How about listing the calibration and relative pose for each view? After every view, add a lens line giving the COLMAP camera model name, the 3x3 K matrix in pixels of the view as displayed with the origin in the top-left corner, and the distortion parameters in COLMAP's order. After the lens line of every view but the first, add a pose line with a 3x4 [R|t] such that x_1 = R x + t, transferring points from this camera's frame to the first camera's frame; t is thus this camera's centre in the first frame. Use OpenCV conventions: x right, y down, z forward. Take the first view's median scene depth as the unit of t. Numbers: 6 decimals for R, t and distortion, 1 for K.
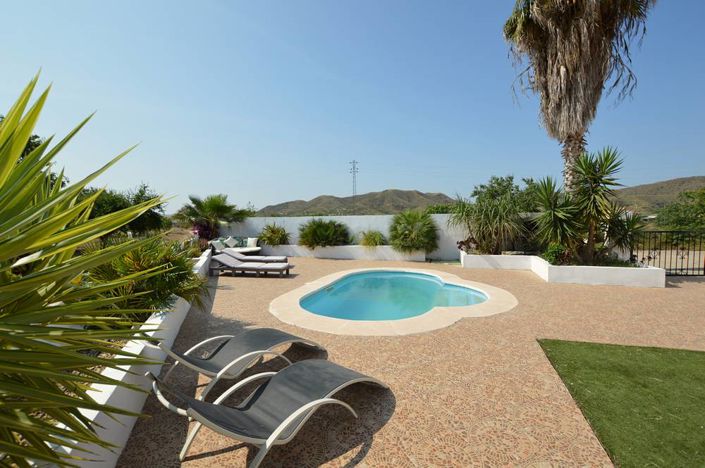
lens RADIAL K [[317.1, 0, 352.5], [0, 317.1, 234.0], [0, 0, 1]] dist [-0.036244, 0.005091]
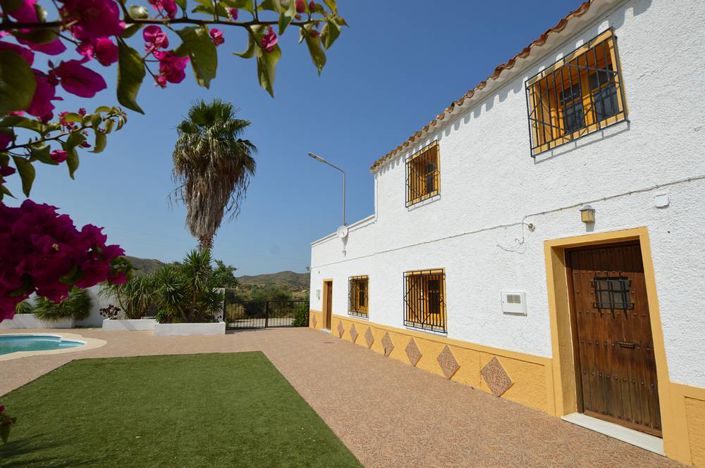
lens RADIAL K [[323.3, 0, 352.5], [0, 323.3, 234.0], [0, 0, 1]] dist [-0.030944, 0.000301]
pose [[0.732855, 0.145439, 0.664658, 0.161126], [0.012731, 0.973784, -0.227118, 0.026850], [-0.680266, 0.174906, 0.711791, -0.474286]]
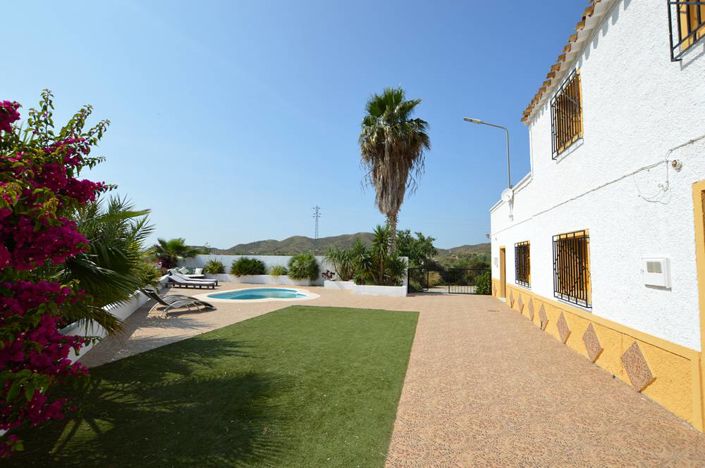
lens RADIAL K [[317.1, 0, 352.5], [0, 317.1, 234.0], [0, 0, 1]] dist [-0.036244, 0.005091]
pose [[0.995973, 0.035280, 0.082415, 0.288149], [-0.024173, 0.990945, -0.132074, 0.031399], [-0.086328, 0.129550, 0.987808, -0.570934]]
